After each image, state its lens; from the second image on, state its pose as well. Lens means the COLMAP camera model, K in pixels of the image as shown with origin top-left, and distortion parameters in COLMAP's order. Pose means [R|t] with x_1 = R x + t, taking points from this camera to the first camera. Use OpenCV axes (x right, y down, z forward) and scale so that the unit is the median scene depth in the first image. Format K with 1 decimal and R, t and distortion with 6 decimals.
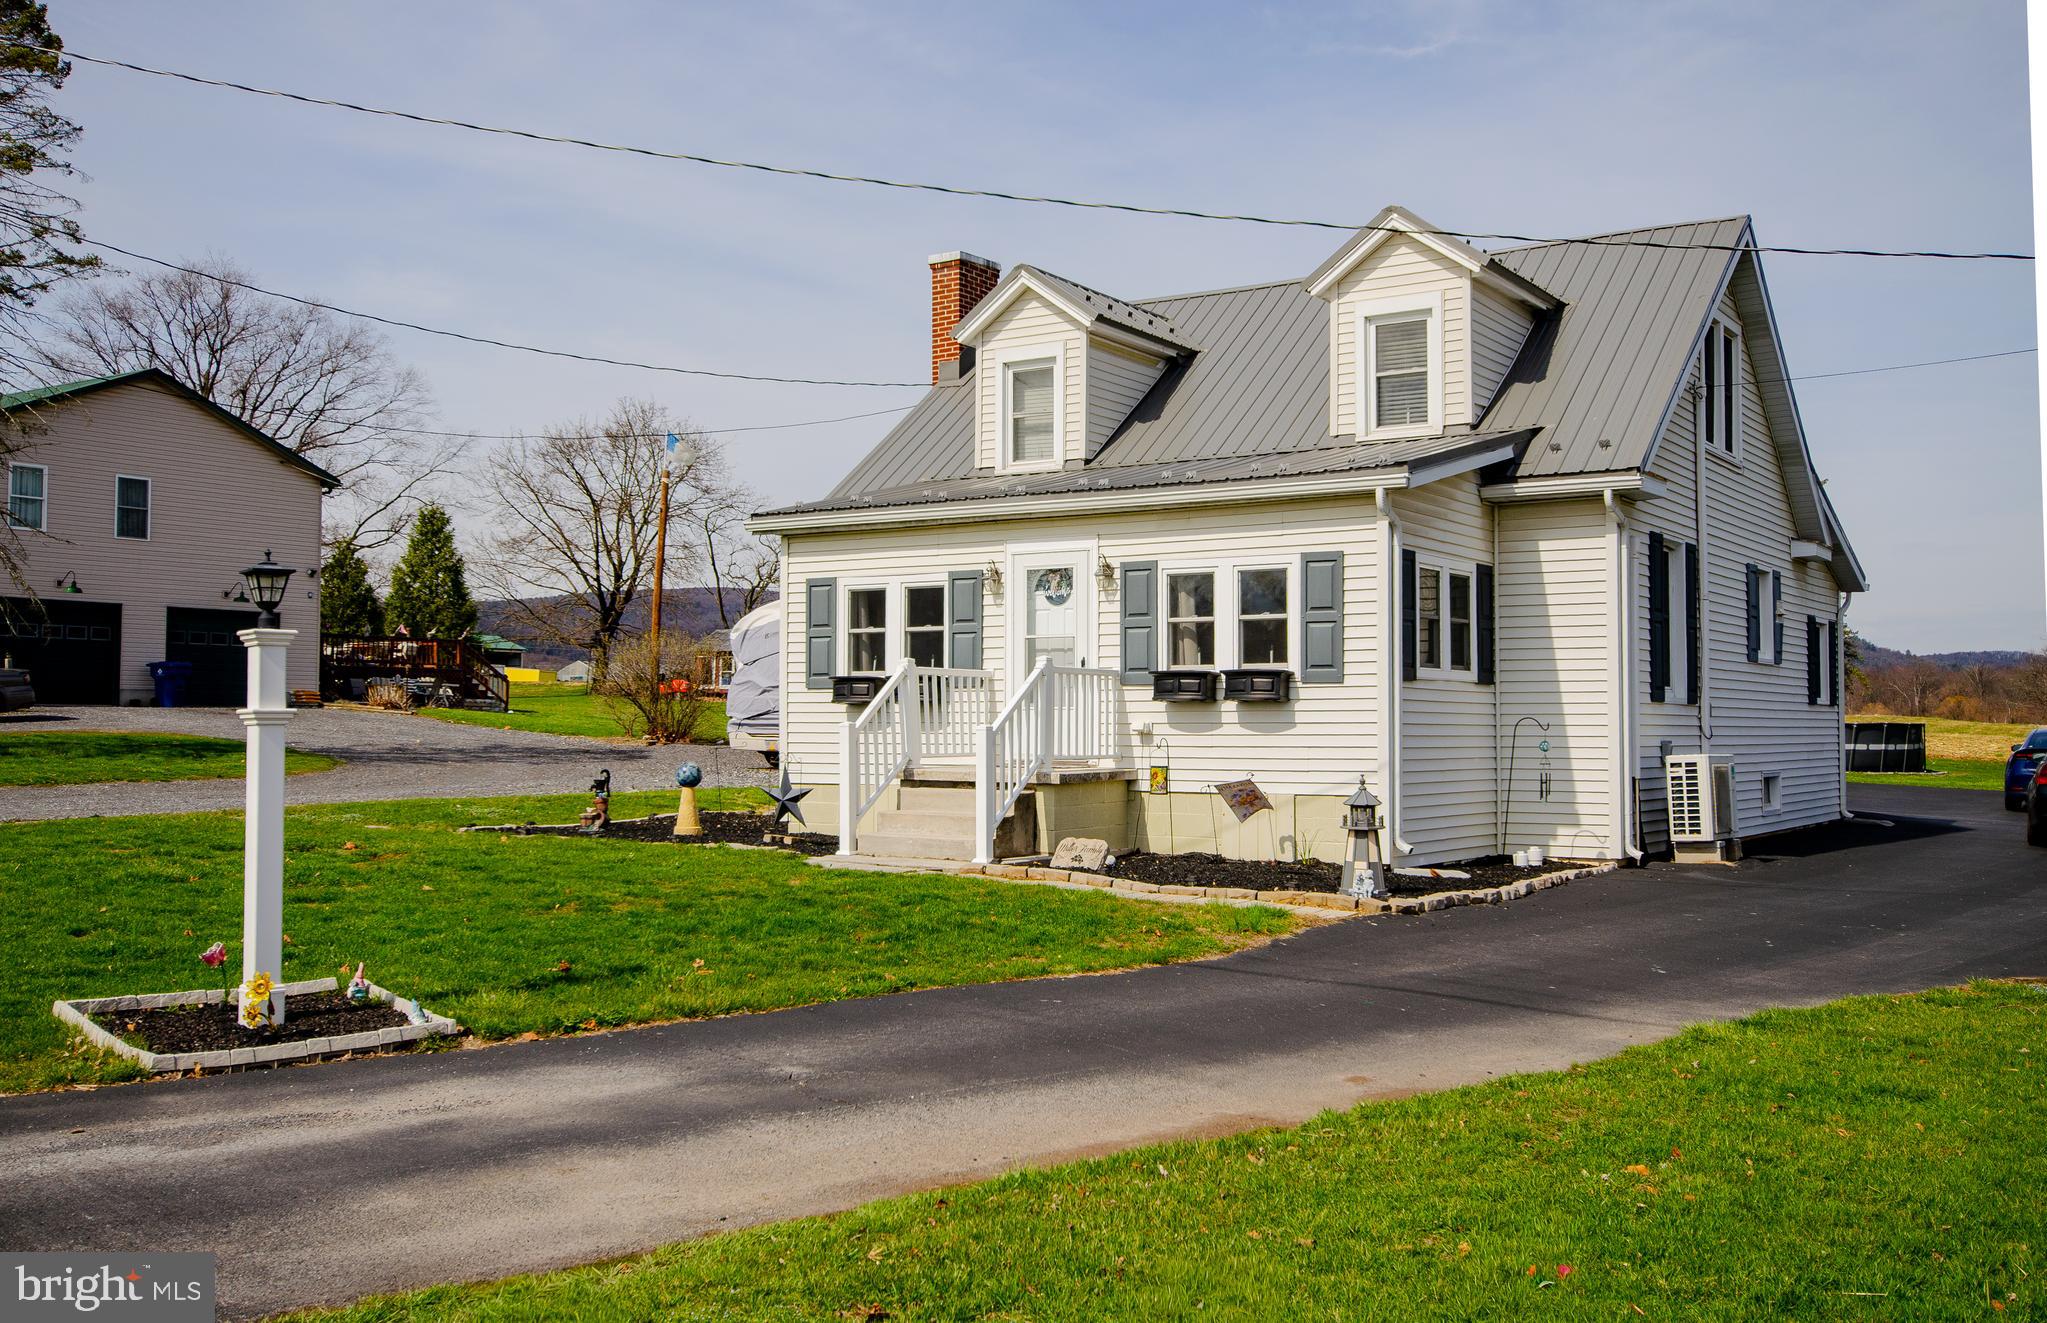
lens RADIAL K [[1763.3, 0, 1021.8], [0, 1763.3, 647.1], [0, 0, 1]] dist [-0.011461, 0.016247]
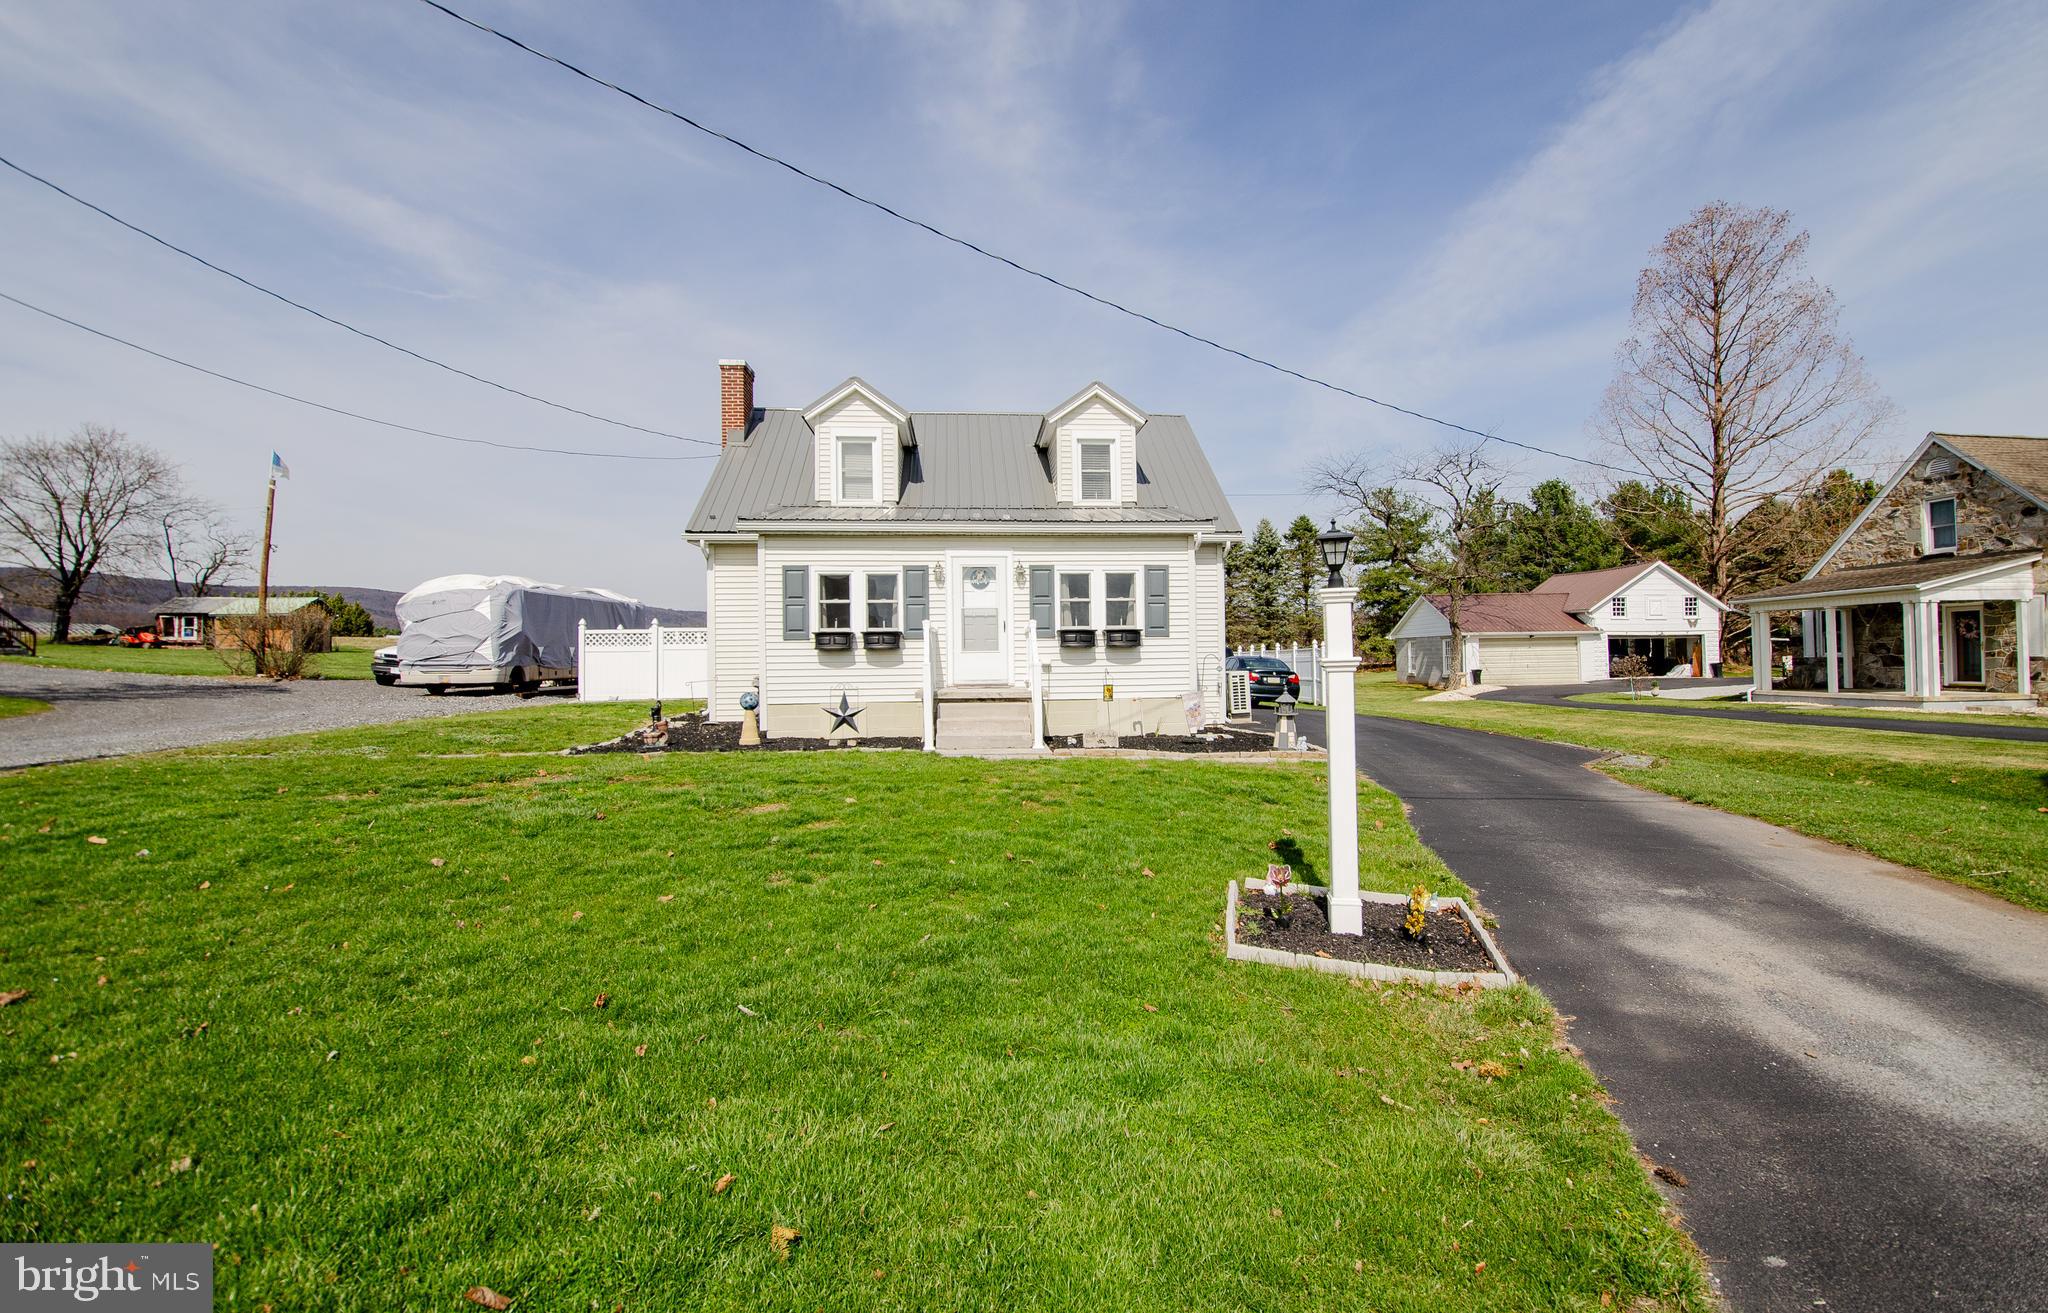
lens RADIAL K [[905.7, 0, 1023.8], [0, 905.7, 618.1], [0, 0, 1]] dist [-0.023131, -0.001427]
pose [[0.798137, 0.016498, 0.602250, -0.457564], [-0.014766, 0.999860, -0.007821, 0.009277], [-0.602295, -0.002650, 0.798269, 0.304926]]
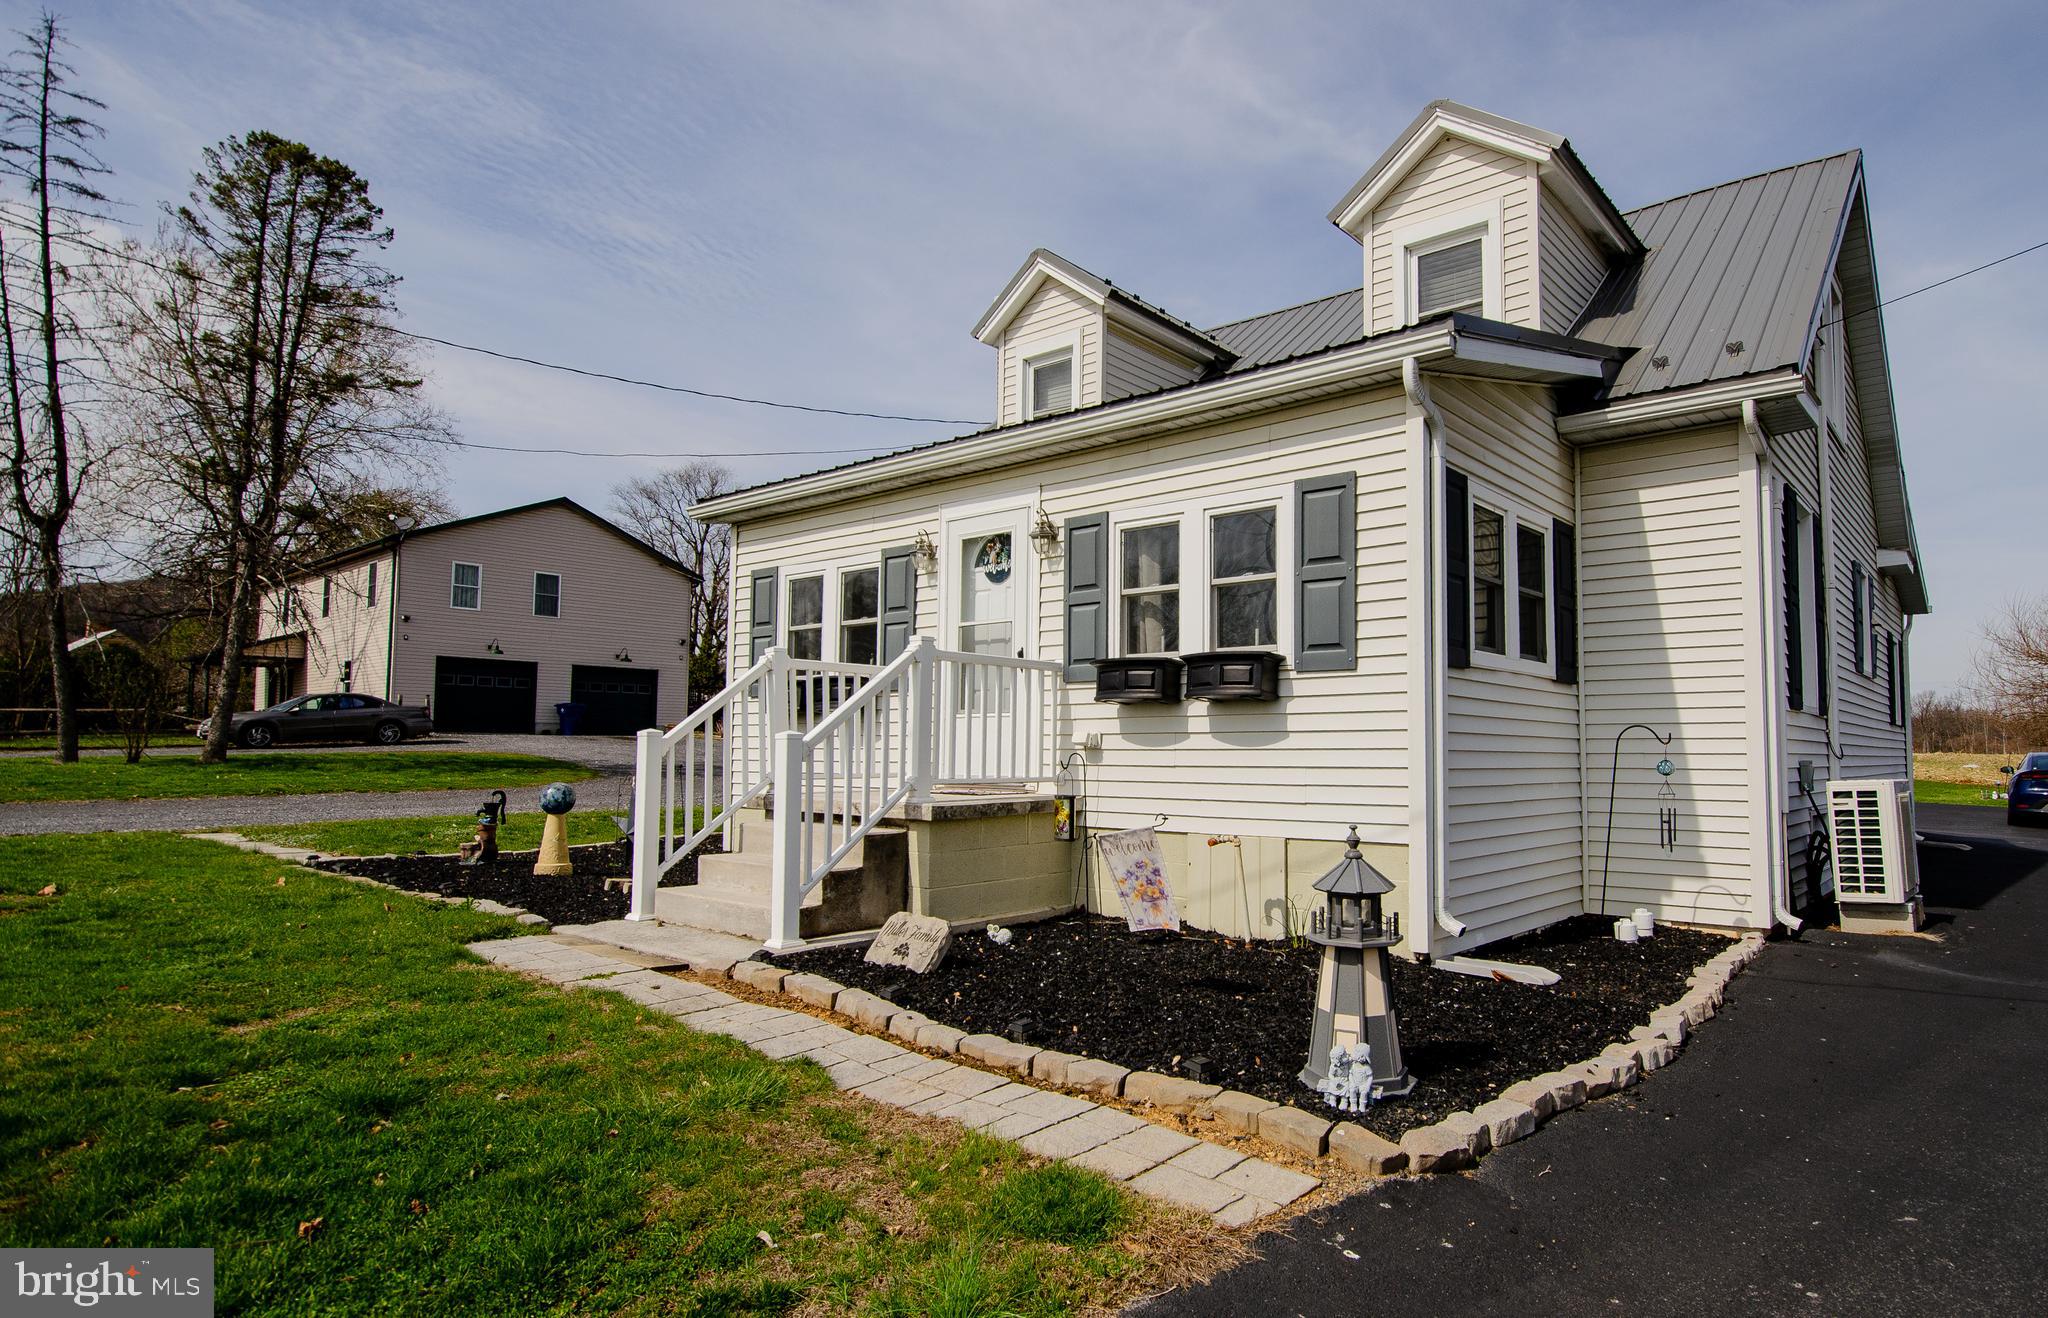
lens RADIAL K [[1089.3, 0, 1137.8], [0, 1089.3, 684.1], [0, 0, 1]] dist [0.003763, -0.002708]
pose [[0.997001, -0.002472, -0.077354, 0.119555], [0.001083, 0.999838, -0.017990, 0.029582], [0.077386, 0.017852, 0.996841, 0.530545]]
